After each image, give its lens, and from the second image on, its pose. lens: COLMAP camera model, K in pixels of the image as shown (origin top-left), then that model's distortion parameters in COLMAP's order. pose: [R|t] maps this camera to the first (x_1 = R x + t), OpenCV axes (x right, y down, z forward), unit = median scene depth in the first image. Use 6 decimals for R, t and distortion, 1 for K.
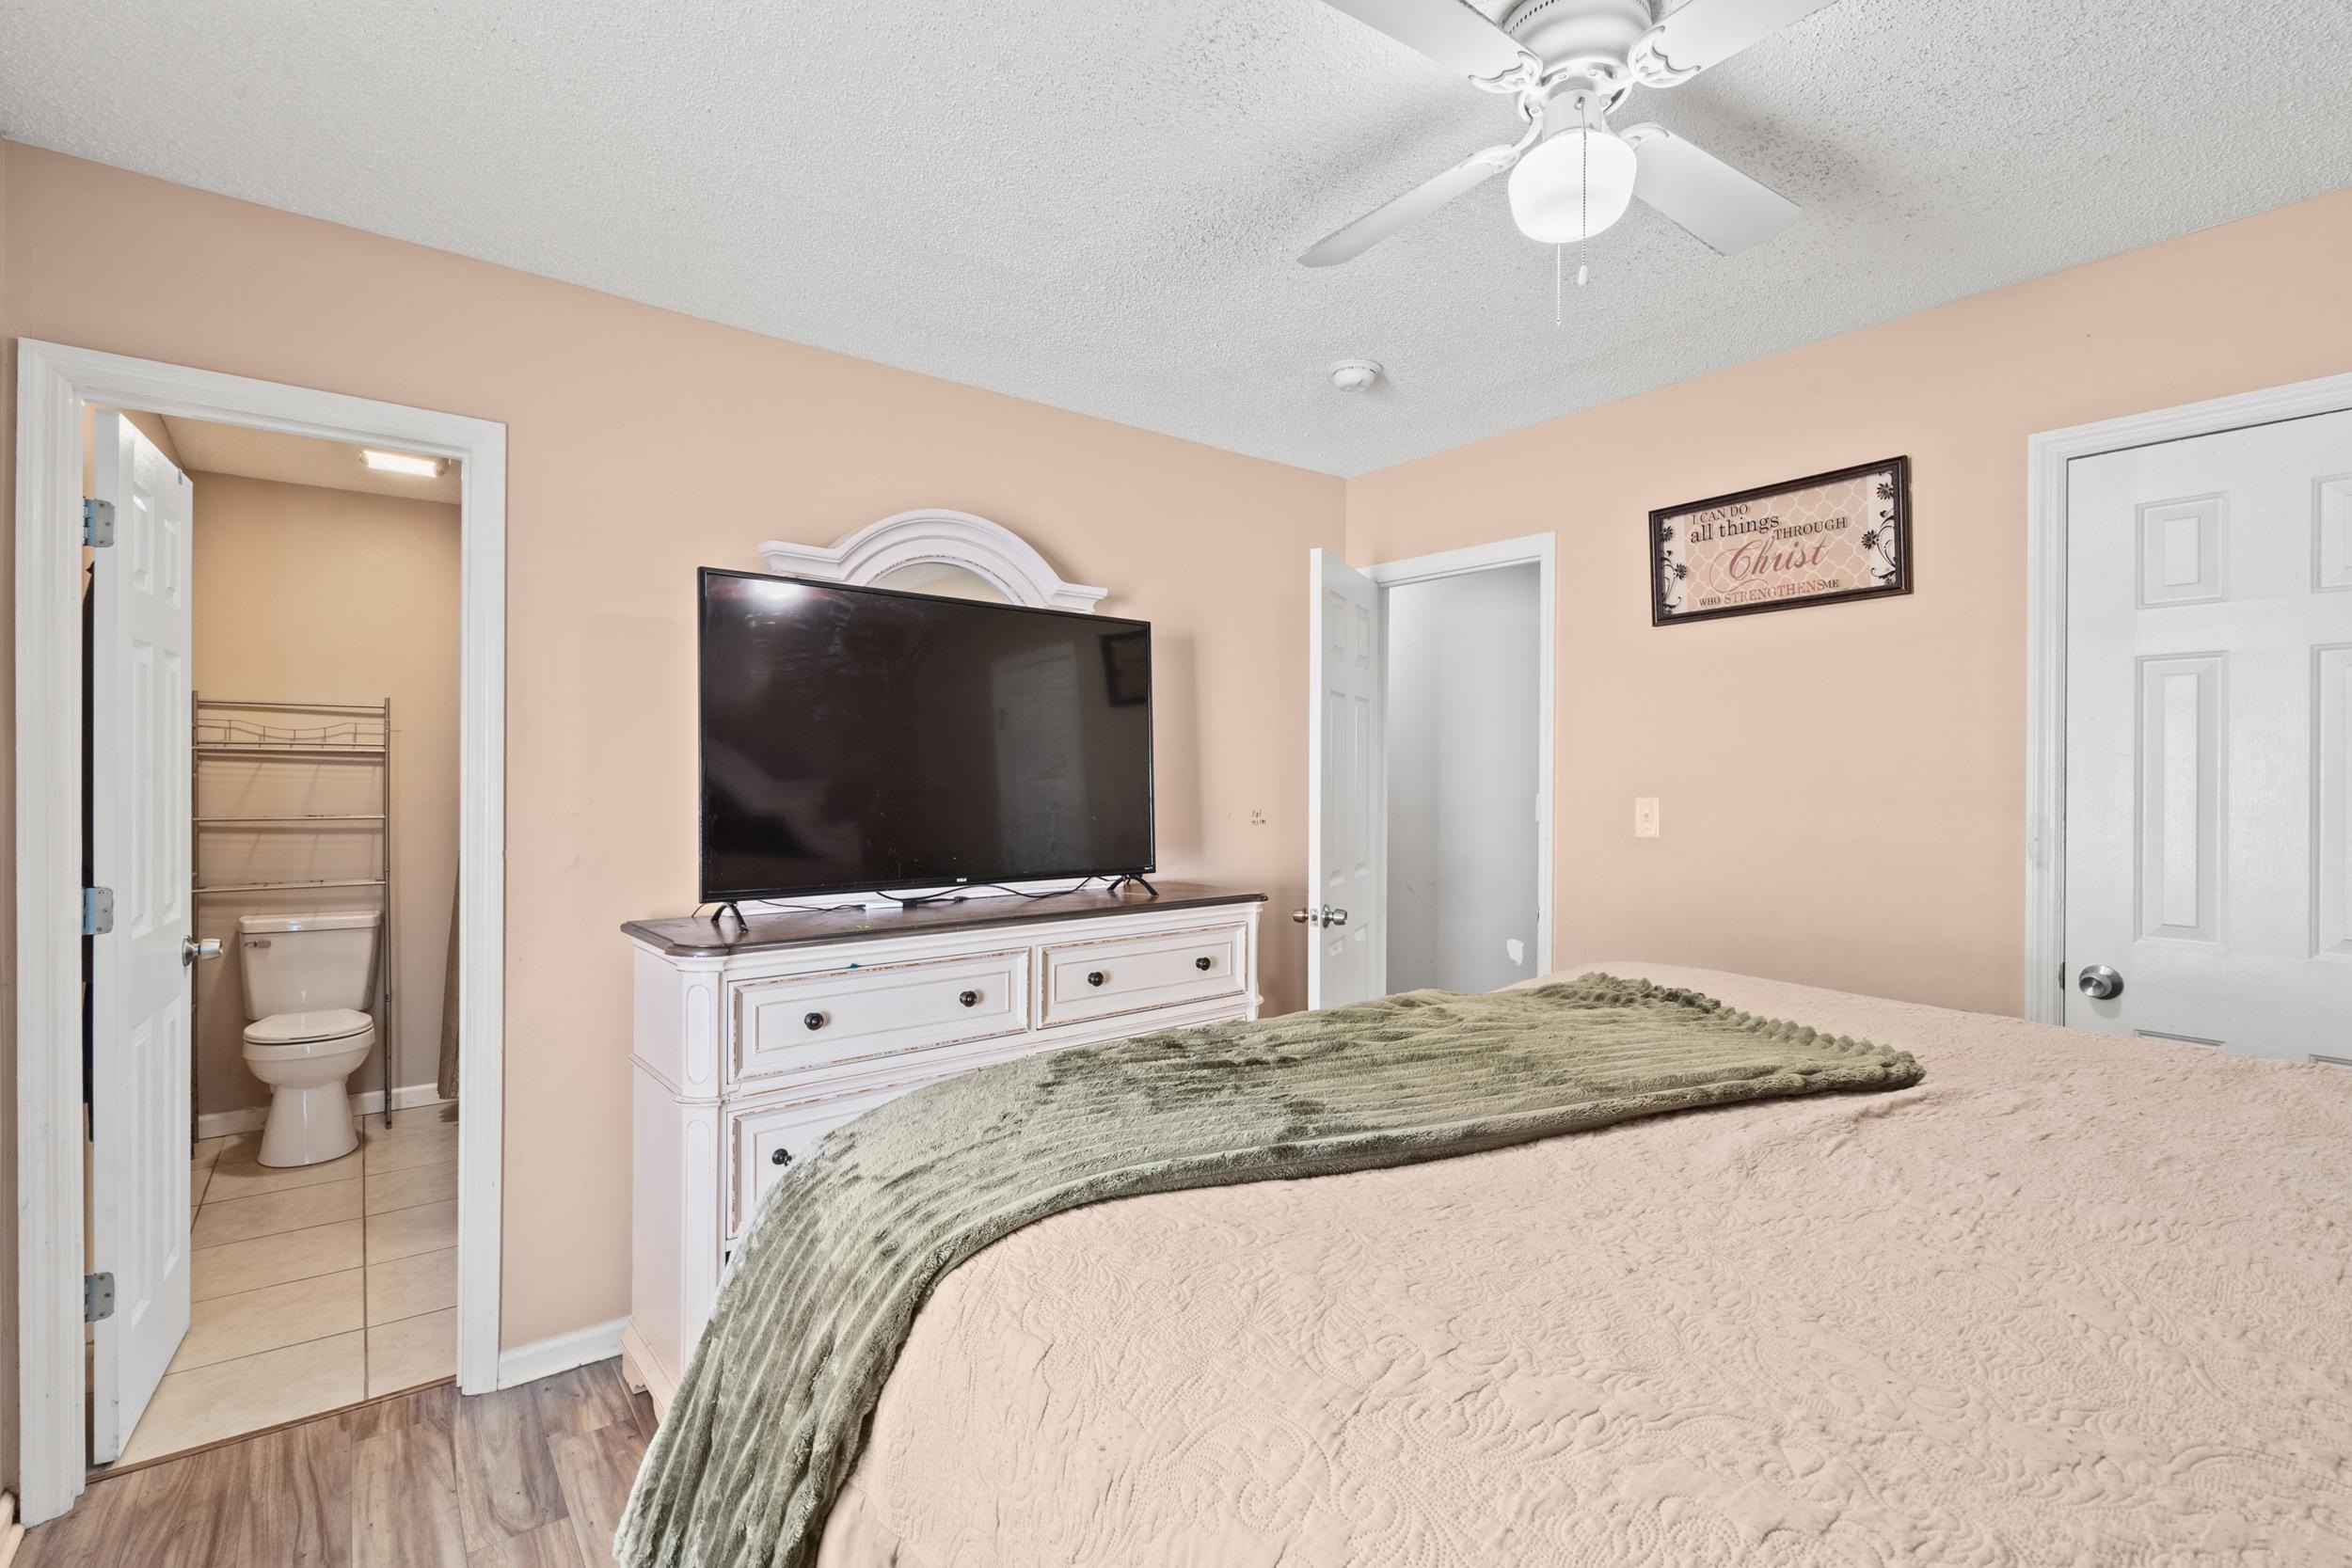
lens RADIAL K [[1071.4, 0, 1176.6], [0, 1071.4, 787.2], [0, 0, 1]] dist [-0.011052, -0.000056]
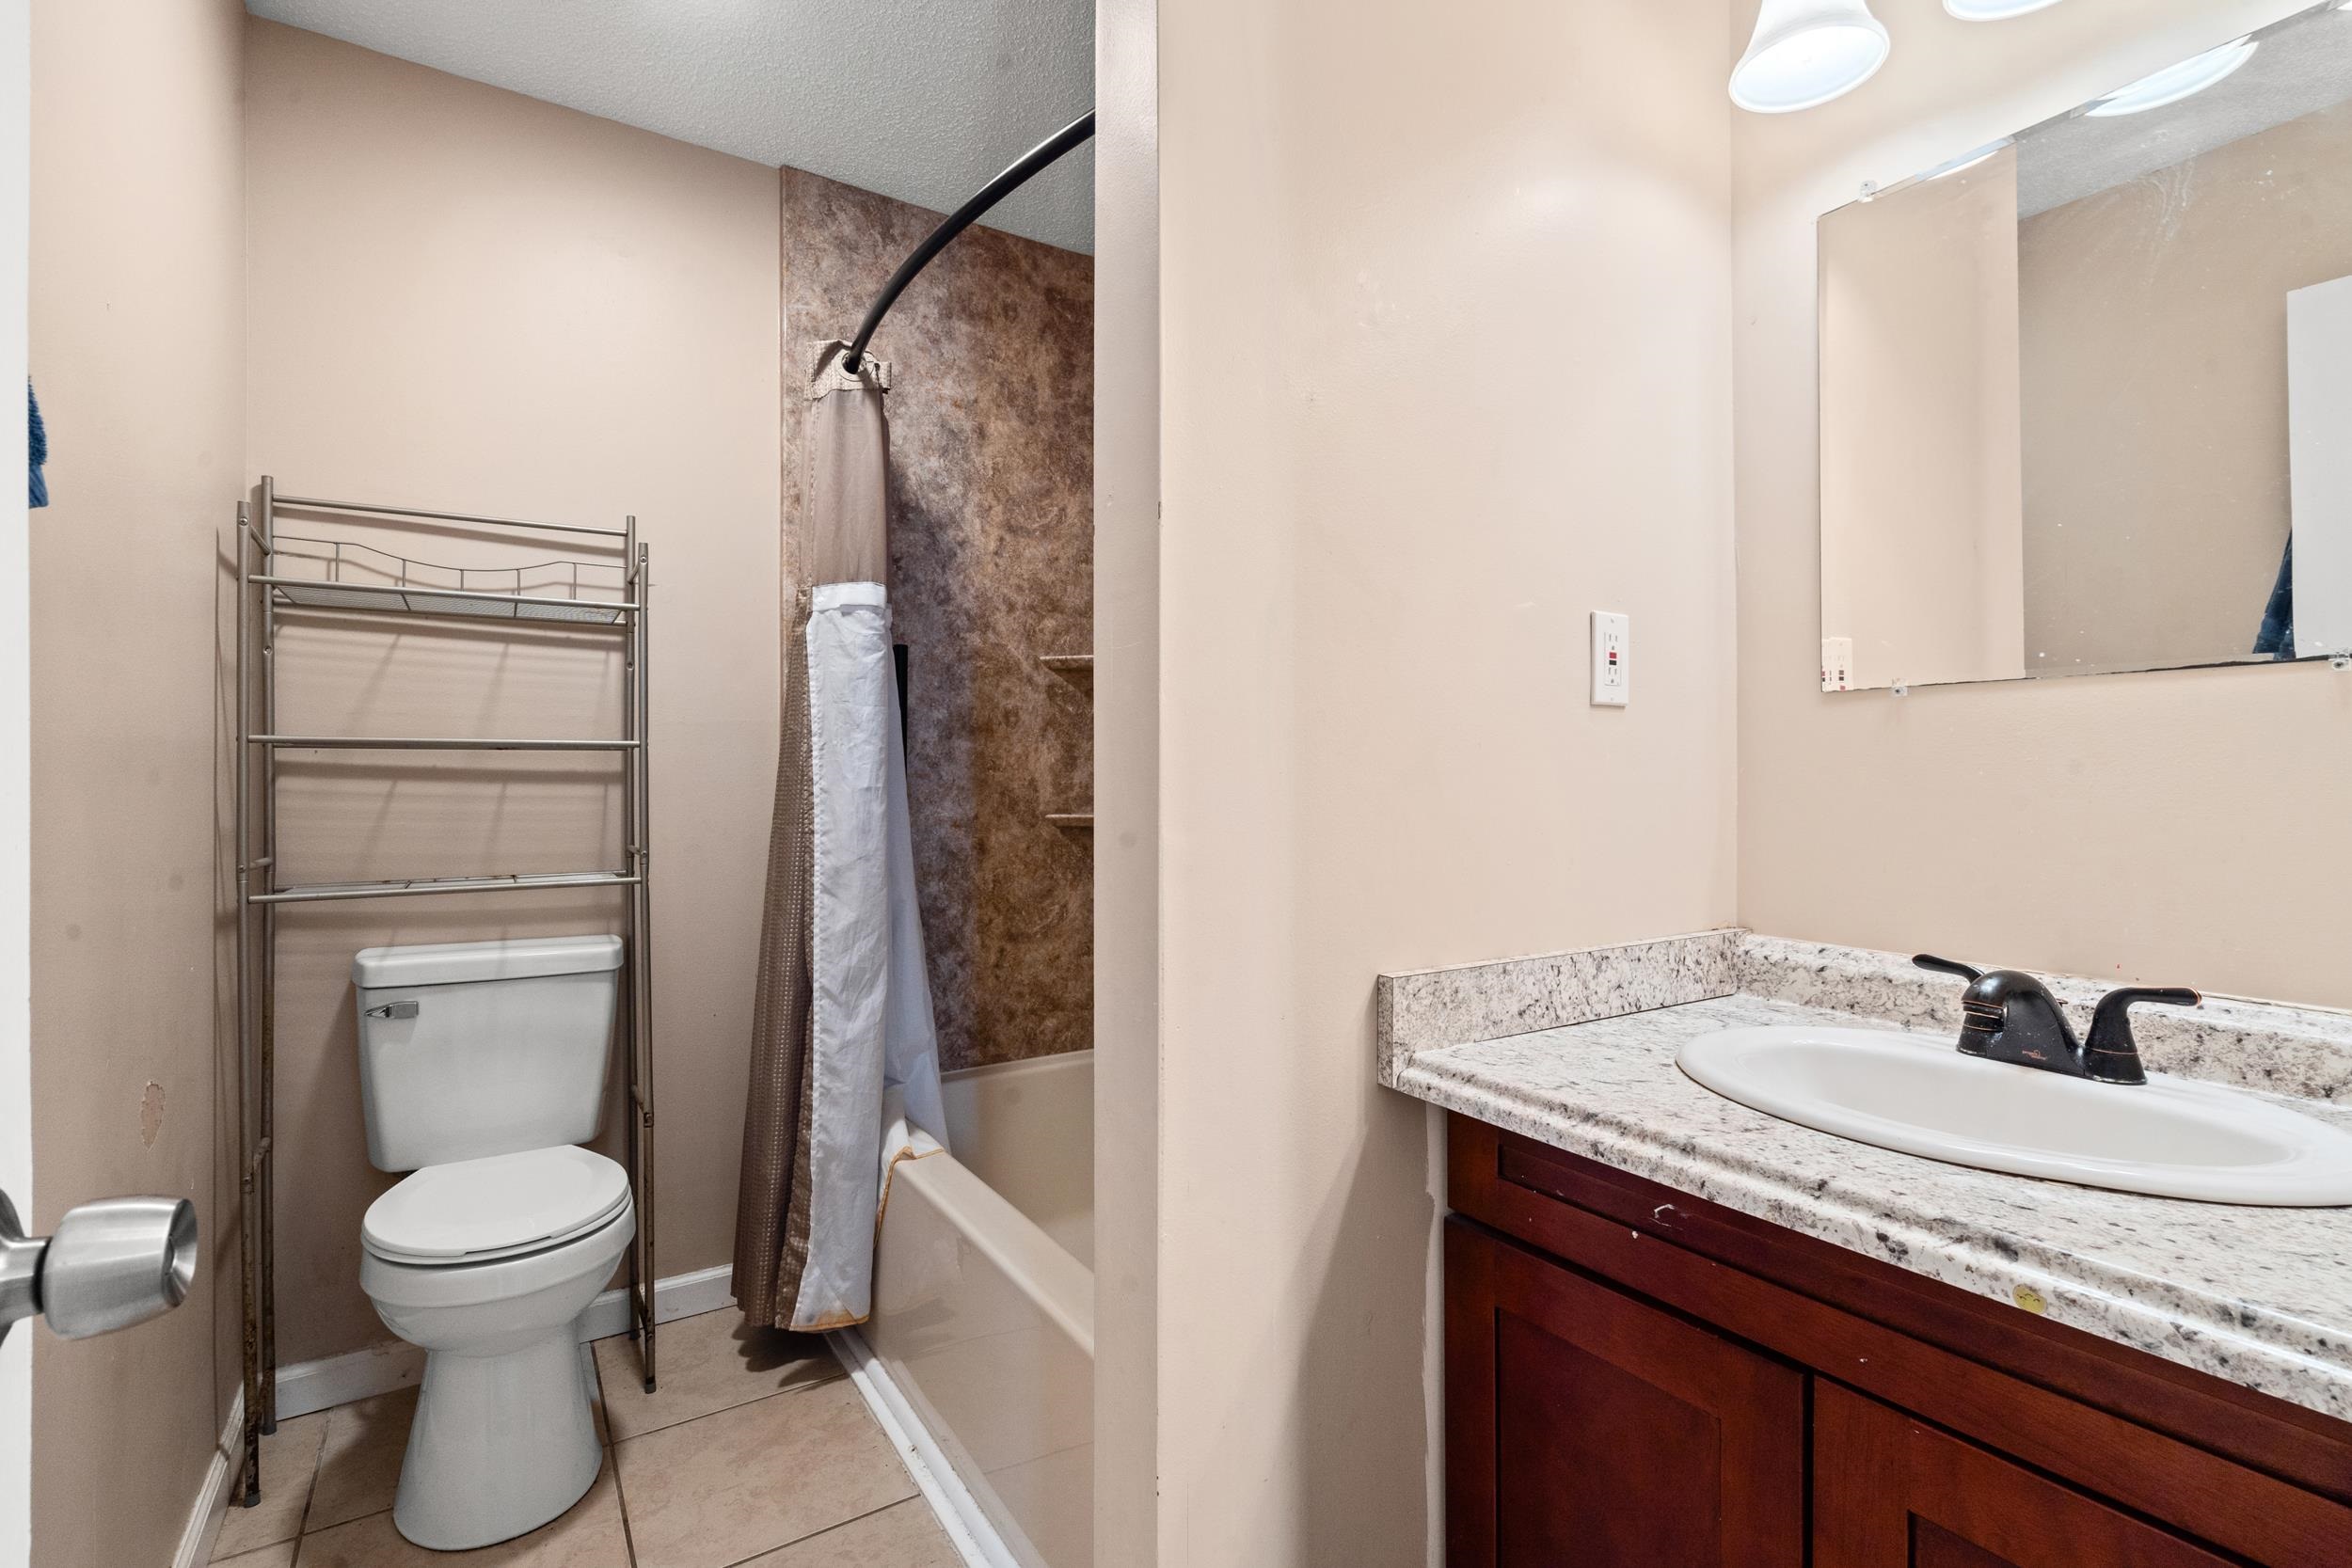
lens RADIAL K [[1071.4, 0, 1169.3], [0, 1071.4, 780.6], [0, 0, 1]] dist [-0.011052, -0.000056]
pose [[0.996783, -0.000443, -0.080146, -0.467031], [0.000752, 0.999992, 0.003827, 0.042461], [0.080144, -0.003875, 0.996776, 0.538184]]
